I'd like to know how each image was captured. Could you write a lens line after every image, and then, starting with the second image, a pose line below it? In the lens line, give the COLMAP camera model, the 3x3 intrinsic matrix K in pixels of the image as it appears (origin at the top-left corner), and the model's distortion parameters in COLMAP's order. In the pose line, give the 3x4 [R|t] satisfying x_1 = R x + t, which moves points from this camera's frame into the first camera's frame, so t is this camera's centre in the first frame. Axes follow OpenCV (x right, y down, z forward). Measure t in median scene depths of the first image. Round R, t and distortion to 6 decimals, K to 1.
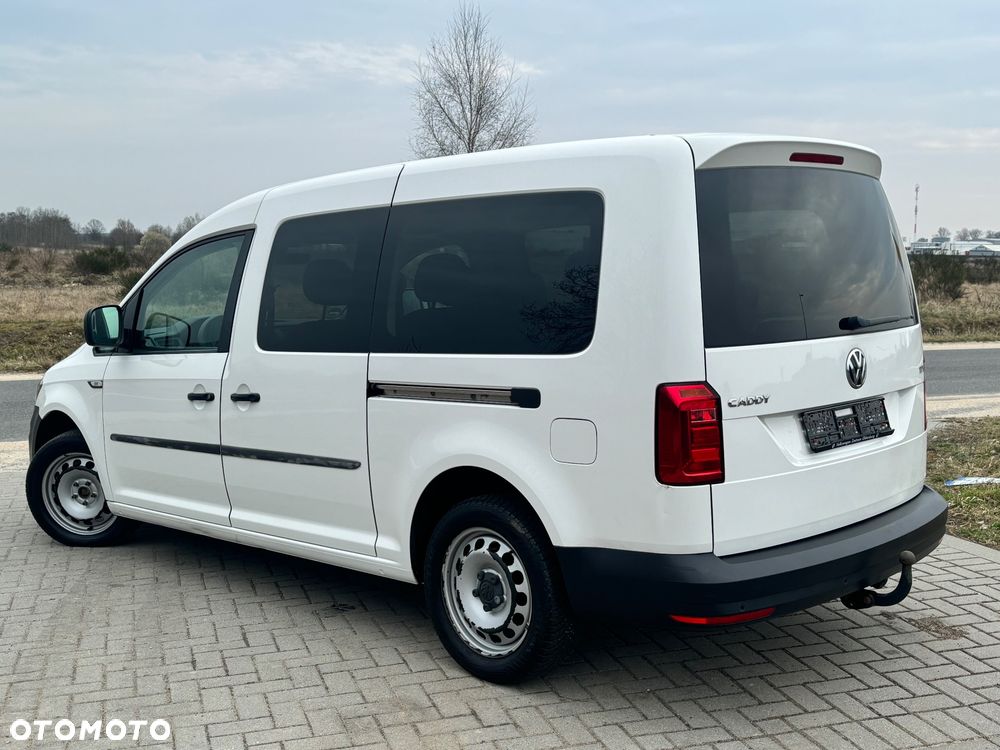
lens RADIAL K [[1205.8, 0, 497.9], [0, 1205.8, 343.8], [0, 0, 1]] dist [0.100081, -0.273980]
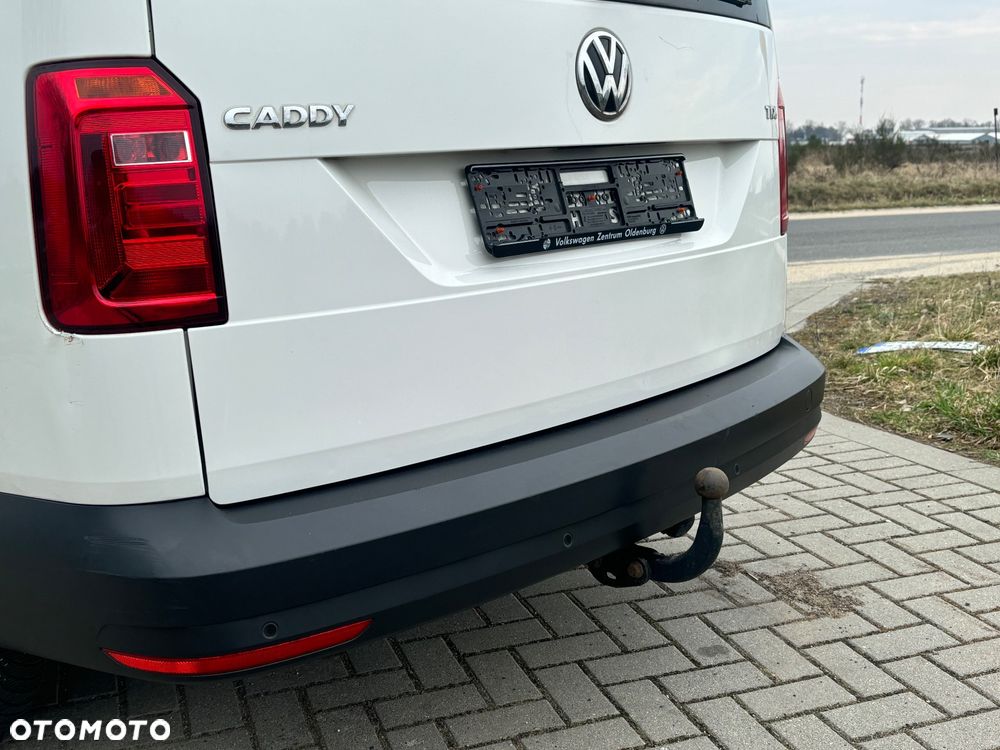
lens RADIAL K [[1150.9, 0, 494.4], [0, 1150.9, 341.3], [0, 0, 1]] dist [0.181607, -0.636215]
pose [[0.999377, -0.025483, 0.024427, 0.213256], [0.023350, 0.996197, 0.083939, 0.072731], [-0.026474, -0.083316, 0.996171, 0.494752]]
